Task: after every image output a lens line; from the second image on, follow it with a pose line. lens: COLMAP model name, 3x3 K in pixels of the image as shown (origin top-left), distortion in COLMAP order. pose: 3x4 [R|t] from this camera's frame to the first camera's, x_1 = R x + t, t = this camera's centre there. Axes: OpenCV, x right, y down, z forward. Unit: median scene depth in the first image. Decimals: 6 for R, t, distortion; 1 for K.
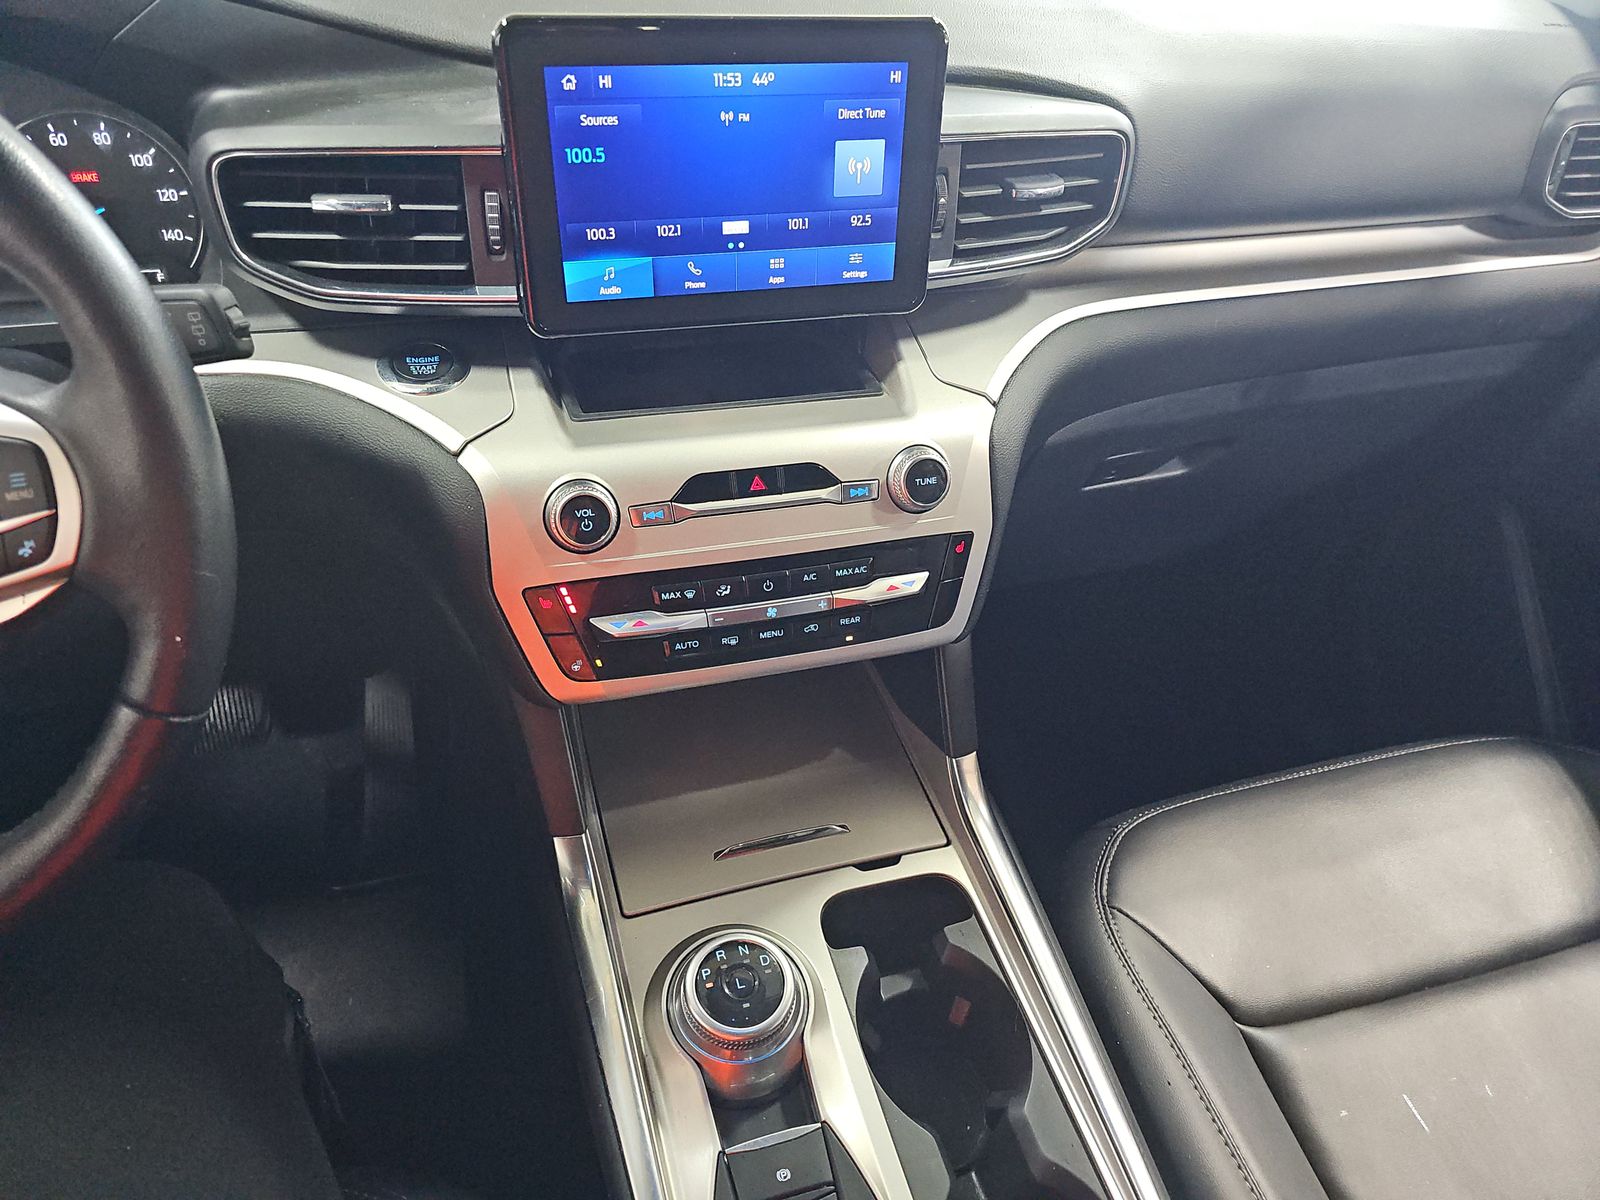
lens RADIAL K [[955.7, 0, 800.0], [0, 955.7, 600.0], [0, 0, 1]] dist [0.002762, -0.030289]
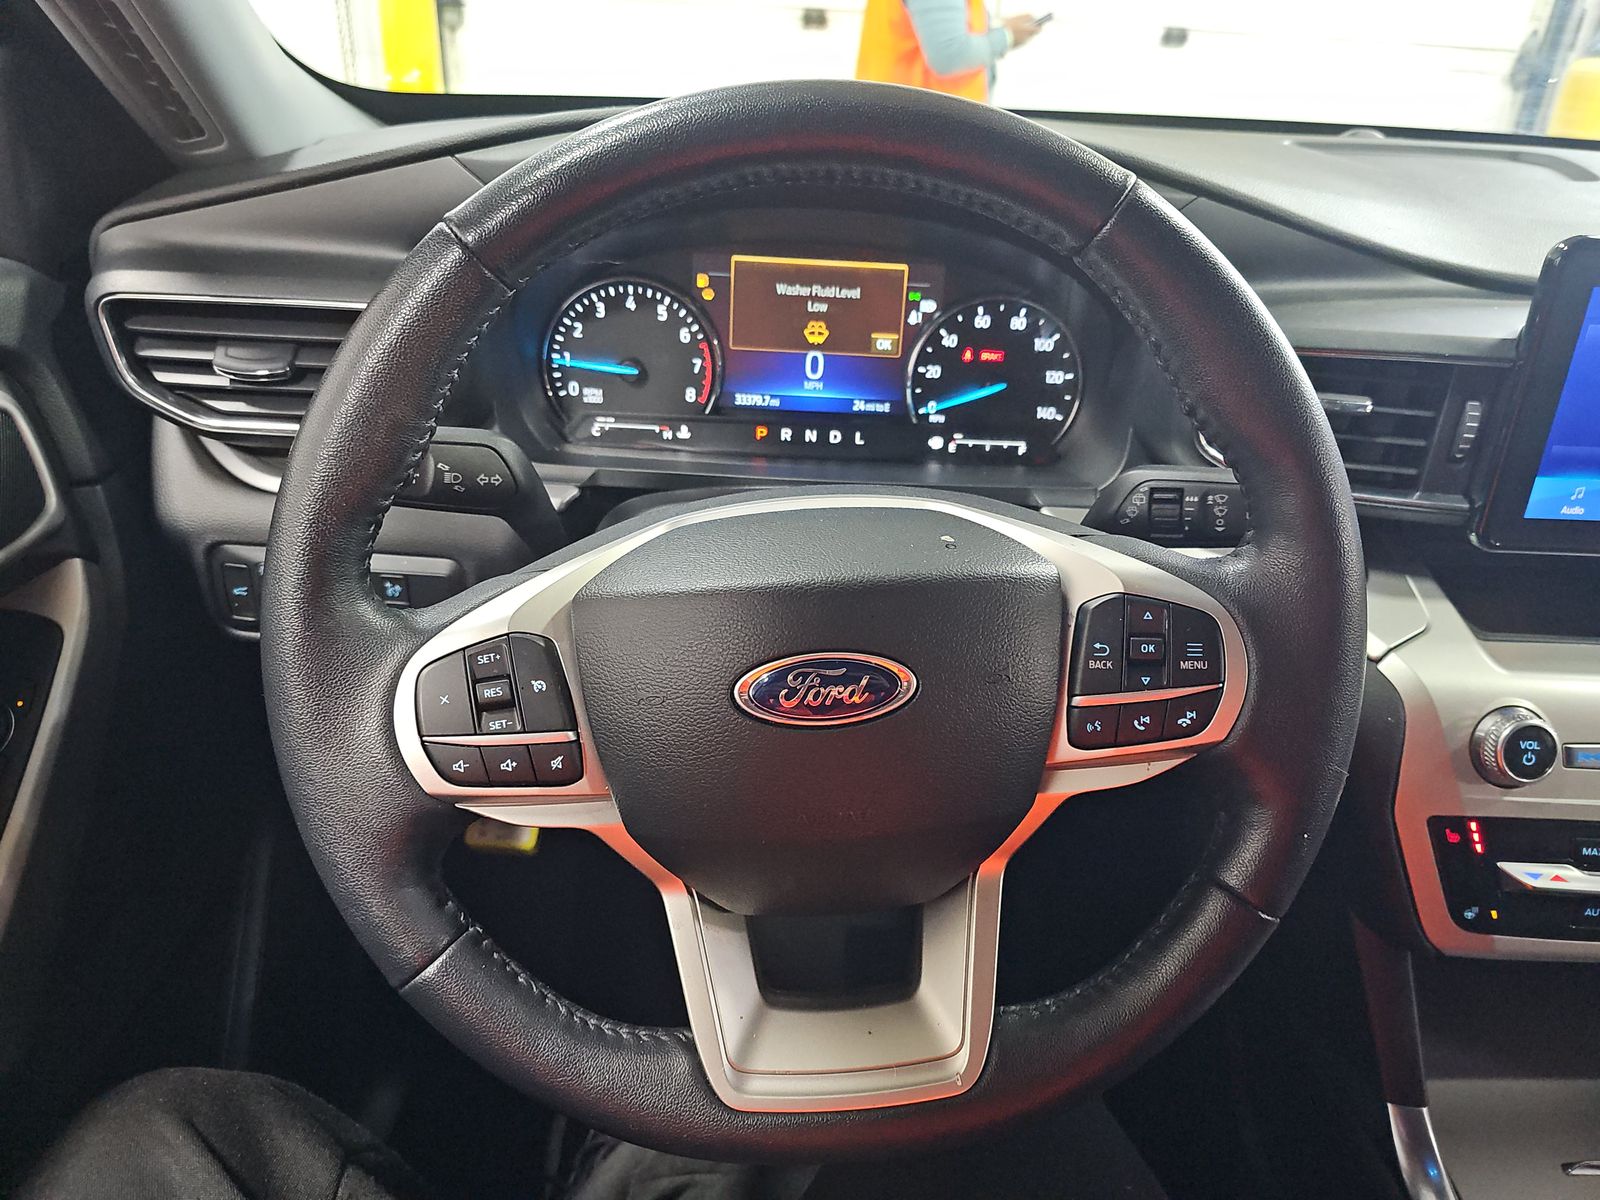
lens RADIAL K [[955.7, 0, 800.0], [0, 955.7, 600.0], [0, 0, 1]] dist [0.002762, -0.030289]
pose [[0.951310, 0.124225, -0.282094, -0.632728], [-0.173371, 0.972347, -0.156475, 0.033508], [0.254855, 0.197763, 0.946540, -0.040225]]
